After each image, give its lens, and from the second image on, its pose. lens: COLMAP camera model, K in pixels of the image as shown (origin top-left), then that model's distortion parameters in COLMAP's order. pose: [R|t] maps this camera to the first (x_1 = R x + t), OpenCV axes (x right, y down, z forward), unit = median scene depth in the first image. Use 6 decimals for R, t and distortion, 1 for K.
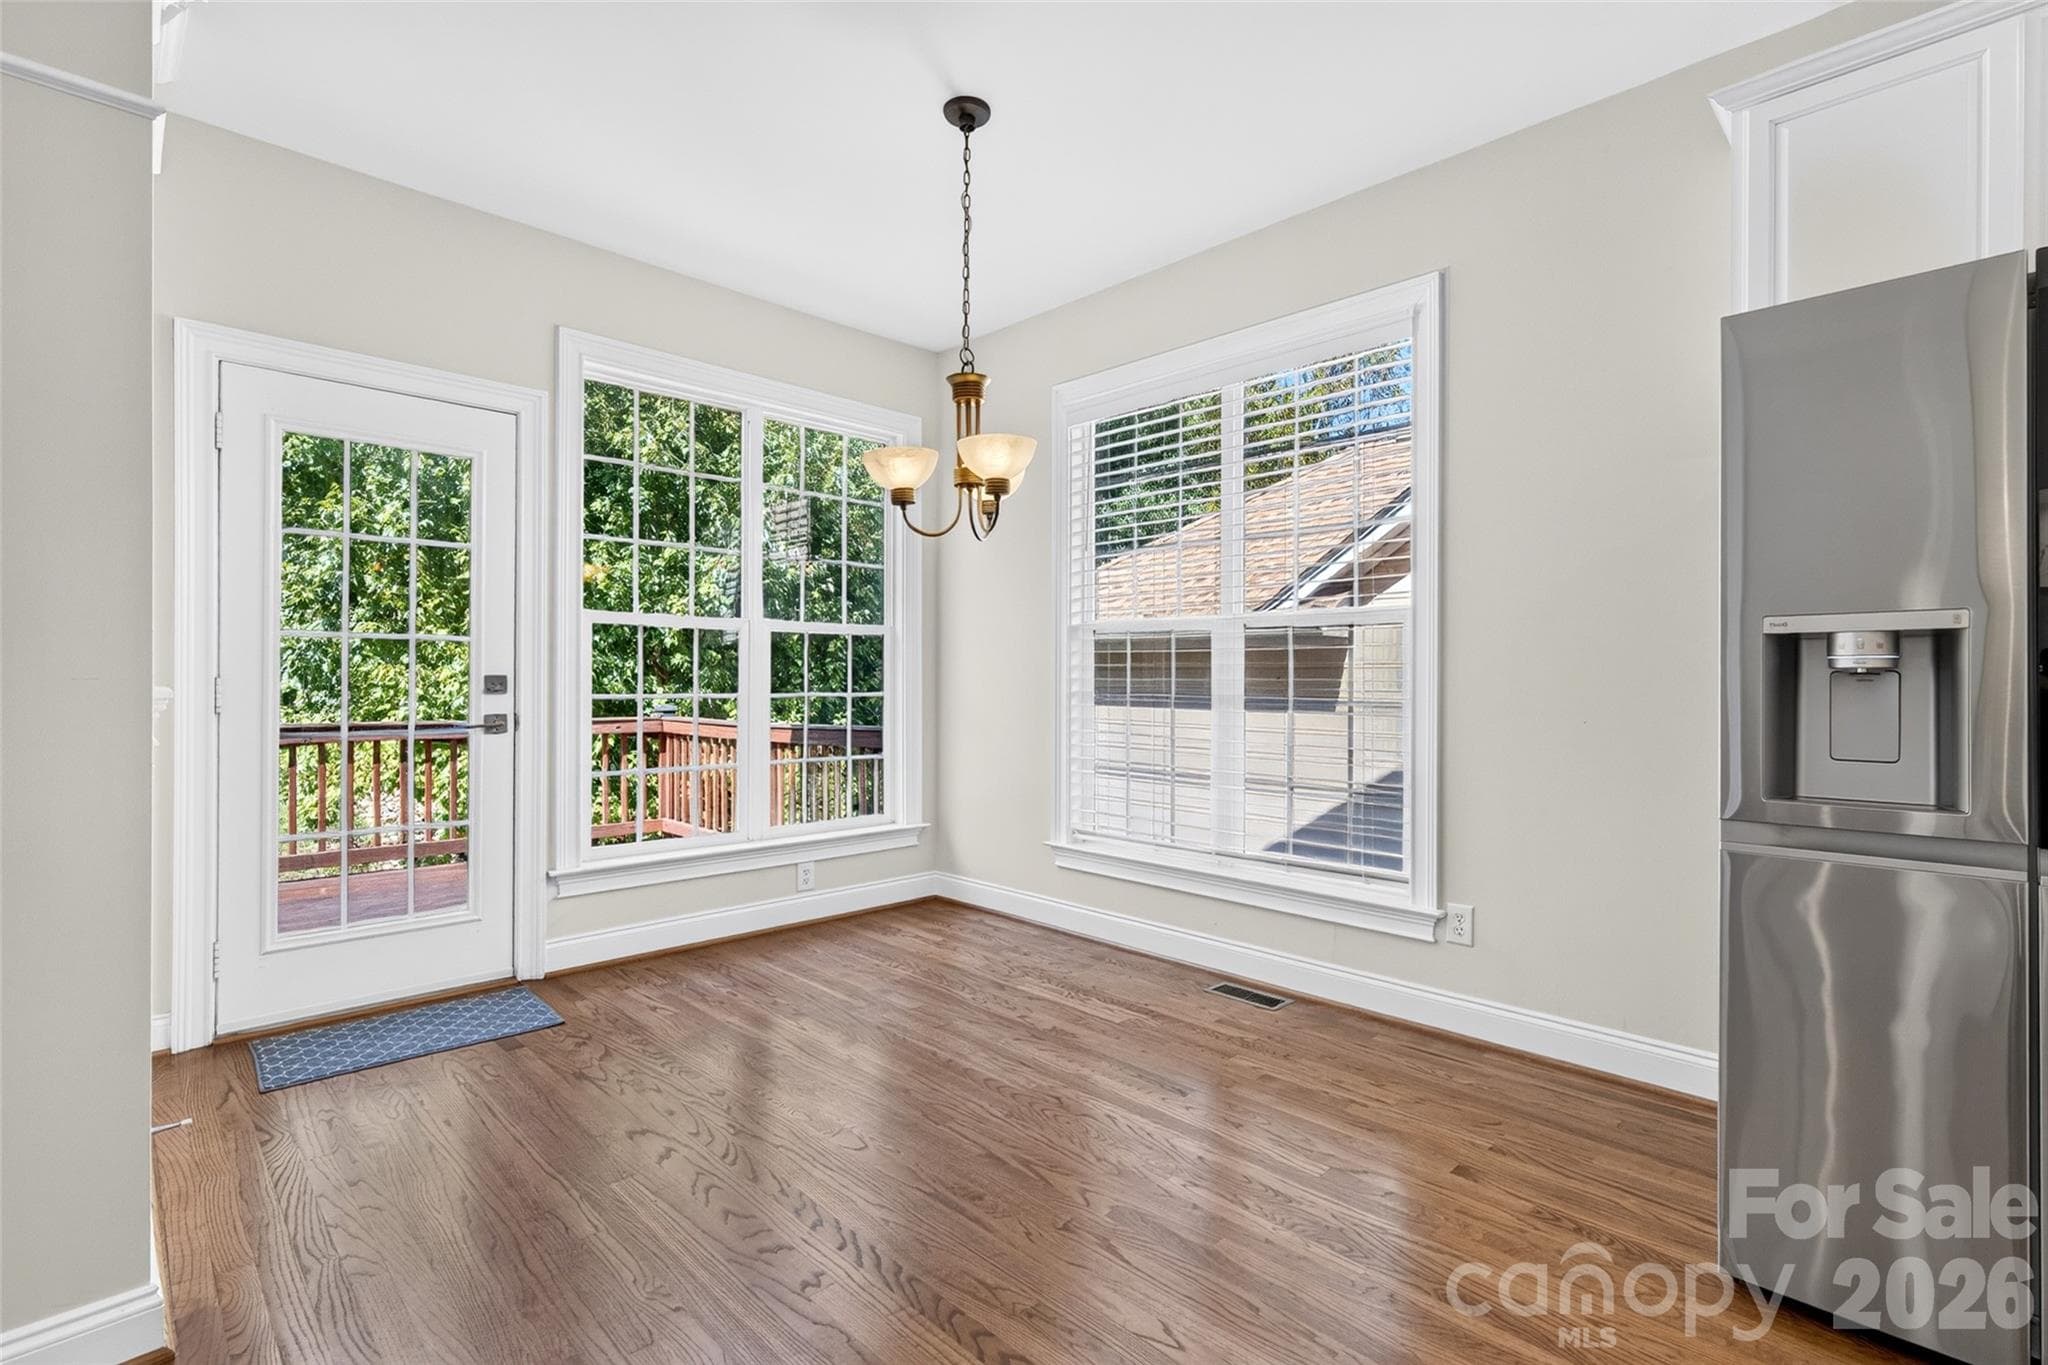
lens RADIAL K [[947.6, 0, 1035.8], [0, 947.6, 679.8], [0, 0, 1]] dist [0.002127, 0.000563]
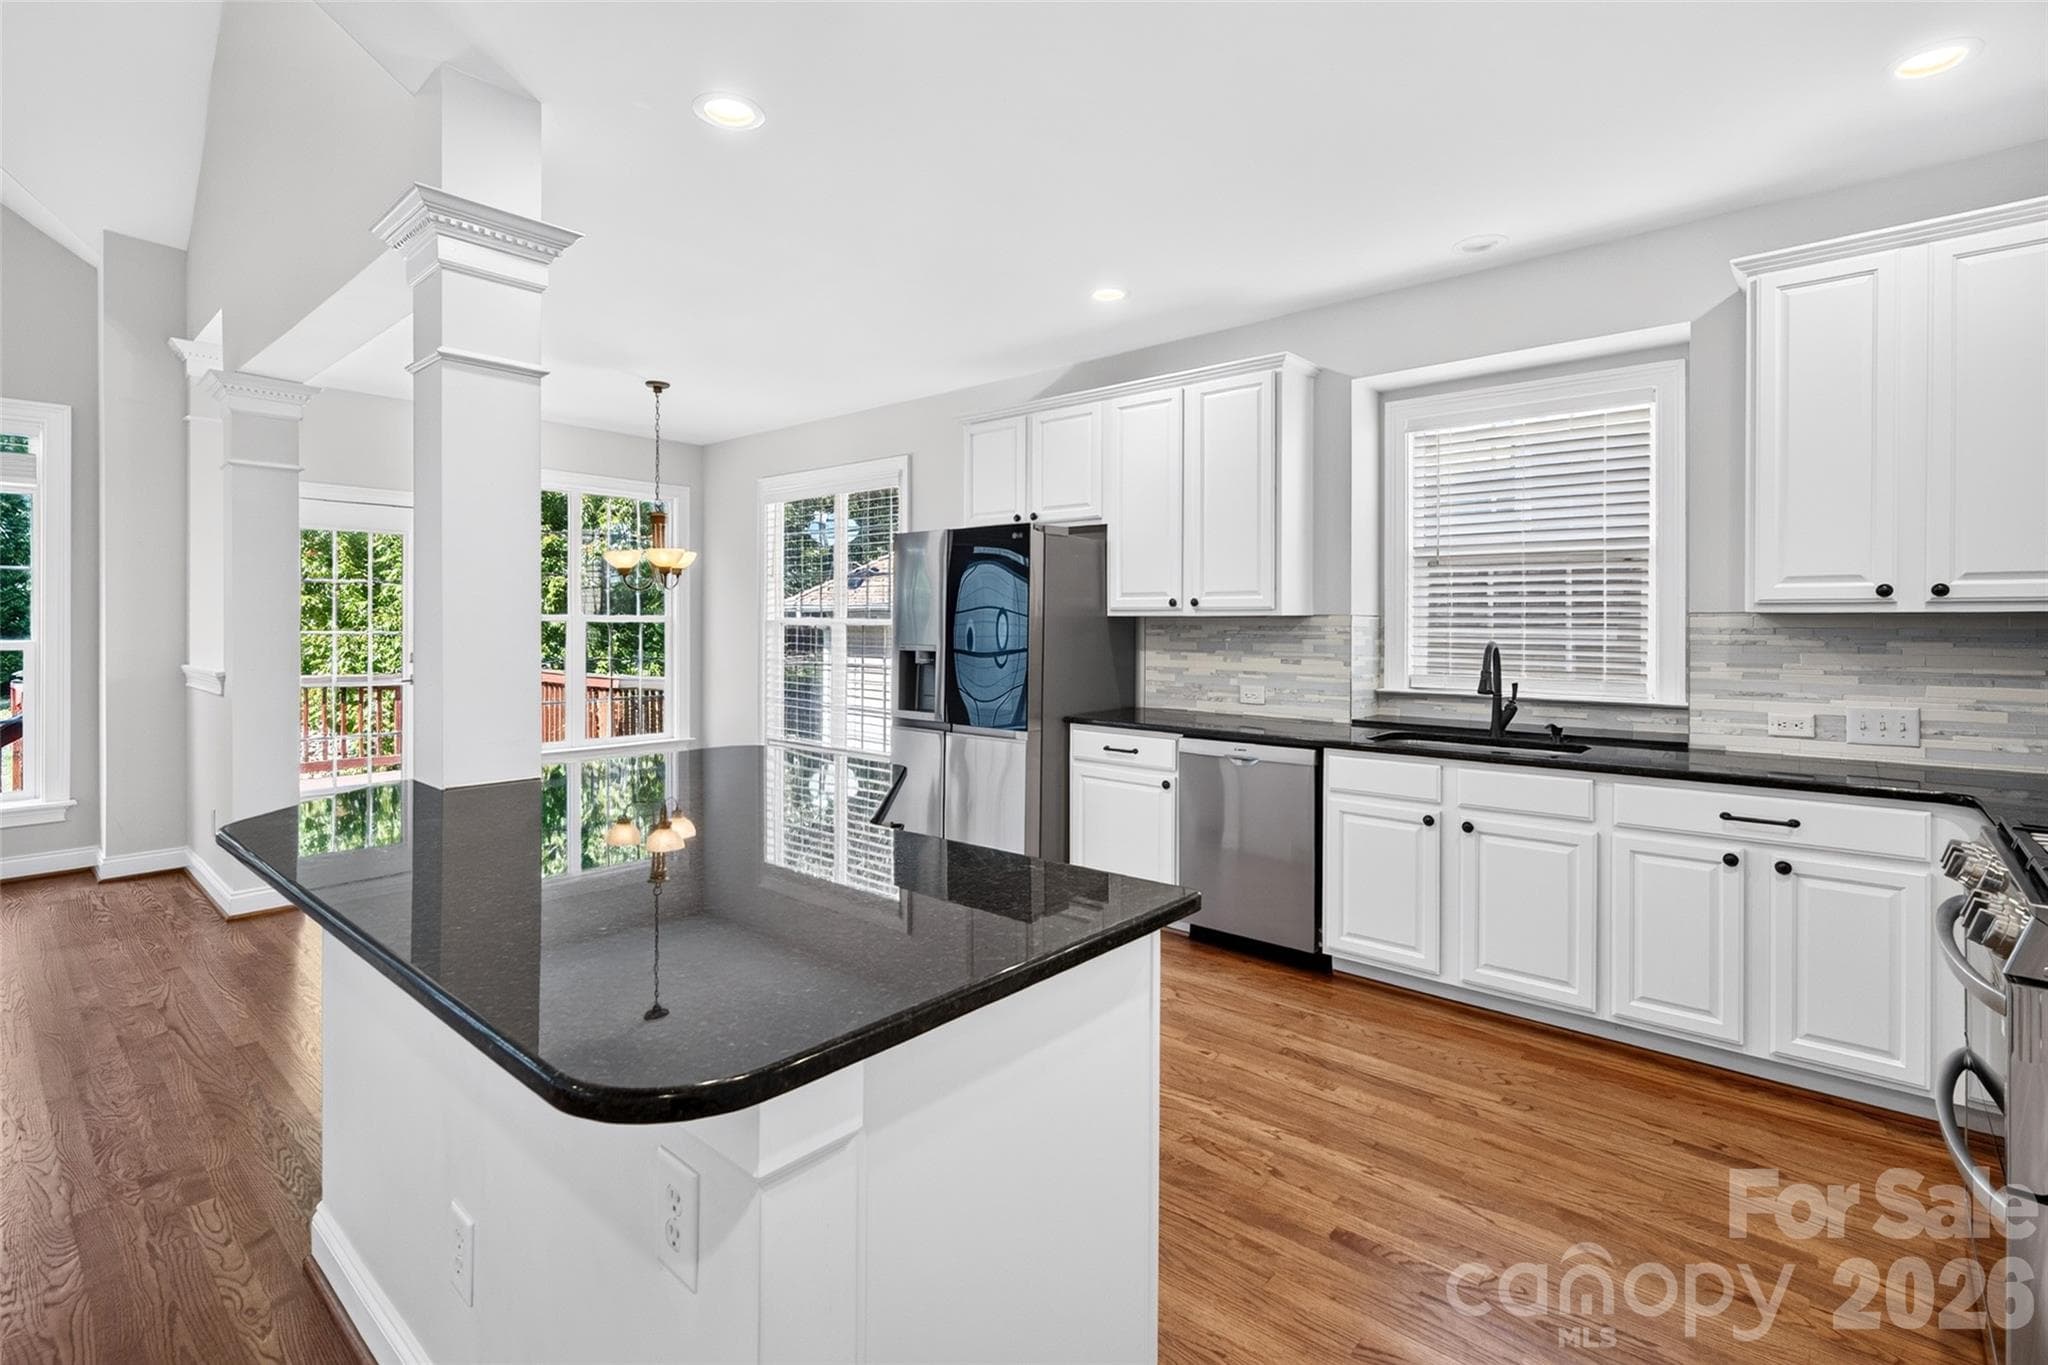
lens RADIAL K [[971.8, 0, 1032.0], [0, 971.8, 638.3], [0, 0, 1]] dist [0.000732, -0.000310]
pose [[0.997722, 0.002980, 0.067388, 0.361881], [-0.003902, 0.999900, 0.013557, -0.046107], [-0.067341, -0.013789, 0.997635, -0.712798]]
